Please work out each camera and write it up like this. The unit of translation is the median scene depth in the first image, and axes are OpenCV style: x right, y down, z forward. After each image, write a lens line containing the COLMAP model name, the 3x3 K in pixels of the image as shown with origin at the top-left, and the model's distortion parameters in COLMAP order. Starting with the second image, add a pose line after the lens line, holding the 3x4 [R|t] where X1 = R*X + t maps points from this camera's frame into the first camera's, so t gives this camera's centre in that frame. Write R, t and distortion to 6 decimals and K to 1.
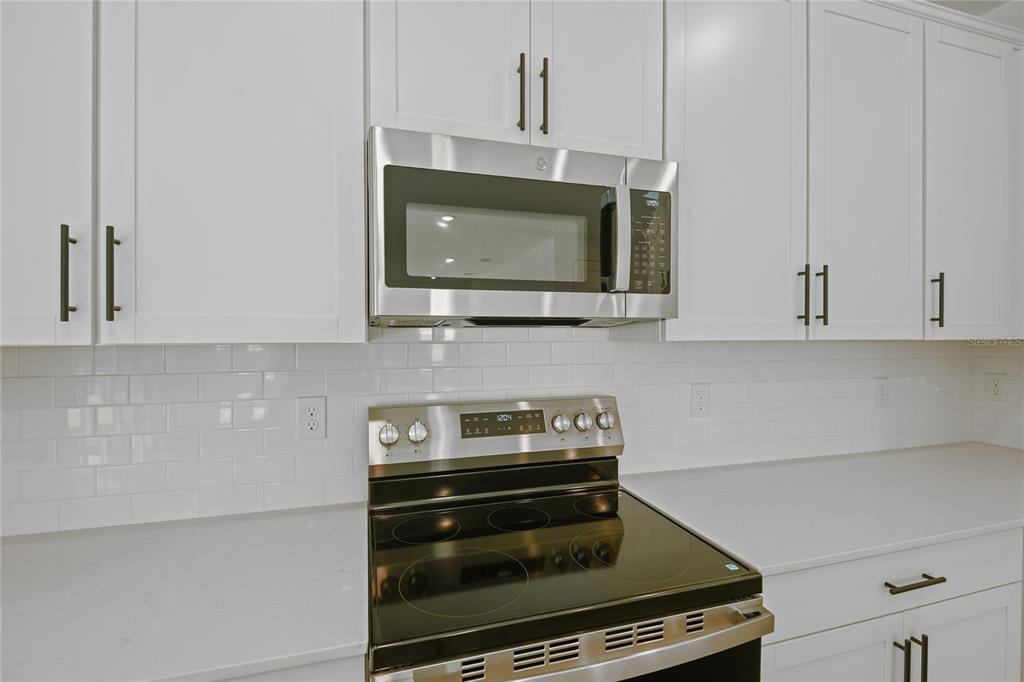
lens RADIAL K [[493.5, 0, 512.0], [0, 493.5, 341.0], [0, 0, 1]] dist [0.000359, -0.000085]
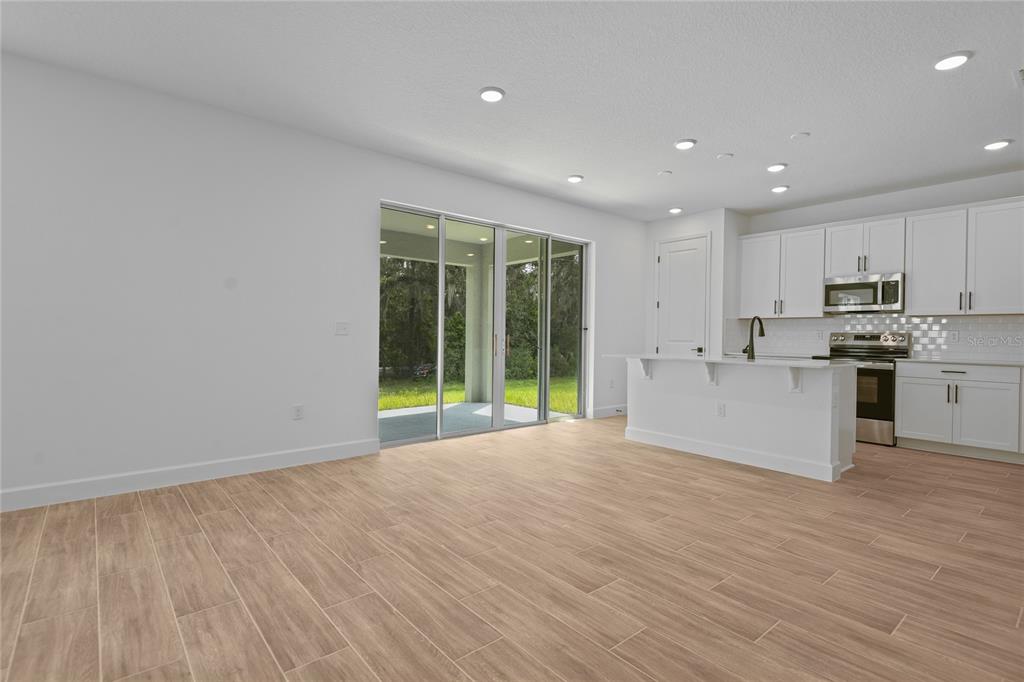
lens RADIAL K [[493.5, 0, 512.0], [0, 493.5, 341.0], [0, 0, 1]] dist [0.000359, -0.000085]
pose [[0.383721, 0.011980, -0.923371, 3.179427], [-0.036897, 0.999316, -0.002368, 0.379738], [0.922712, 0.034979, 0.383901, -3.939322]]
